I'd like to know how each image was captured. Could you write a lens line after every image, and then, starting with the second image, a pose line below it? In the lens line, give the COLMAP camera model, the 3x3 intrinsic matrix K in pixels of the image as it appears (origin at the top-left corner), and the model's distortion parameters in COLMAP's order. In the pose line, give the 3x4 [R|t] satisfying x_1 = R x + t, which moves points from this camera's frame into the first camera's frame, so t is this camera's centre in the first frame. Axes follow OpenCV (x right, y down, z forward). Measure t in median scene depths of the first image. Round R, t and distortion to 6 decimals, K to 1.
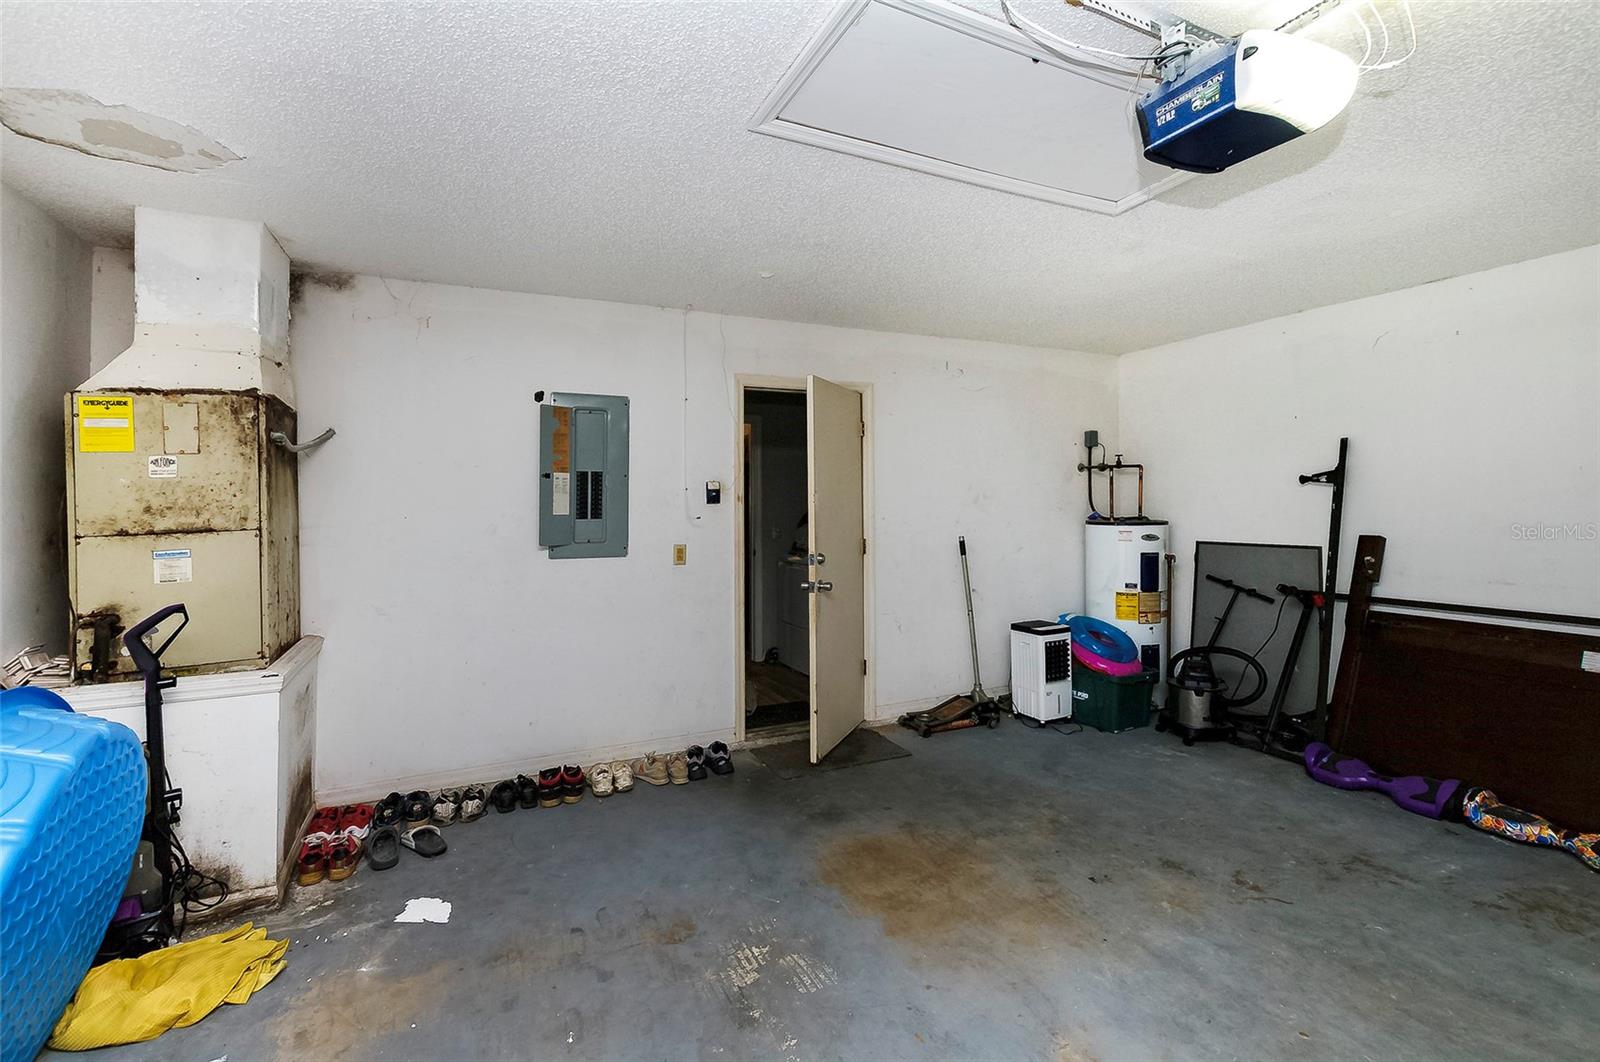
lens RADIAL K [[695.4, 0, 807.2], [0, 695.4, 520.5], [0, 0, 1]] dist [0.009524, -0.005182]
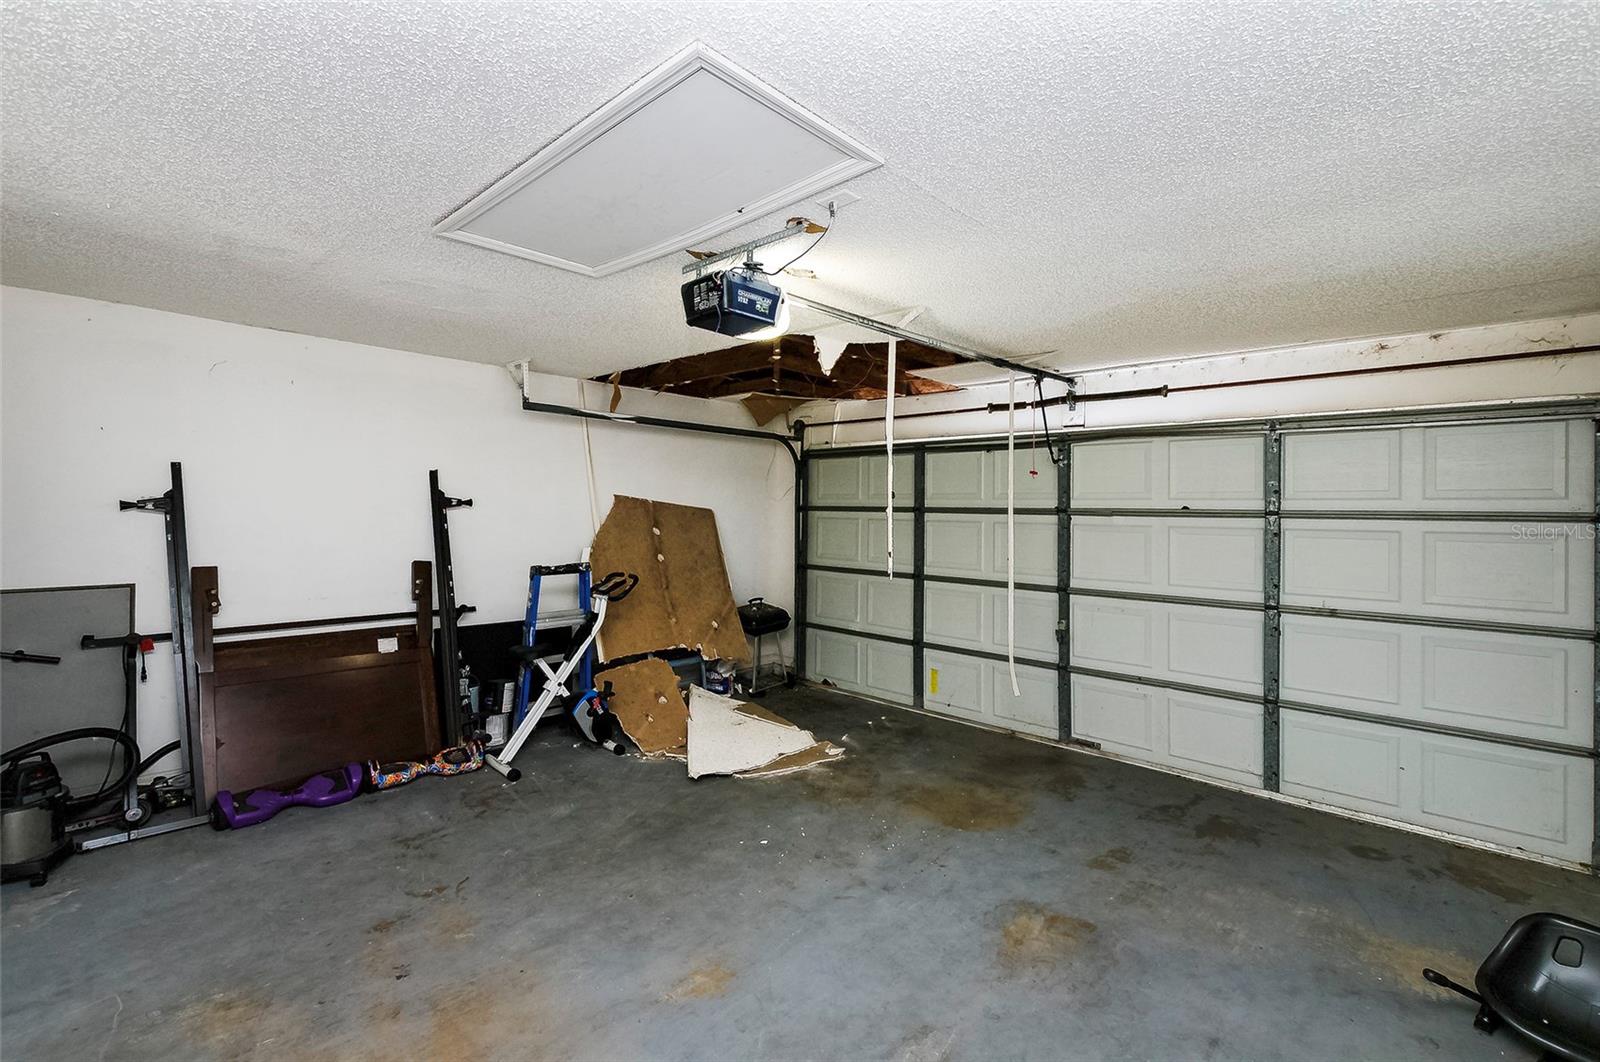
lens RADIAL K [[695.4, 0, 810.7], [0, 695.4, 536.9], [0, 0, 1]] dist [0.009524, -0.005182]
pose [[-0.353428, -0.022147, 0.935199, -0.505877], [0.013924, 0.999484, 0.028931, -0.046433], [-0.935358, 0.023247, -0.352938, 0.717576]]
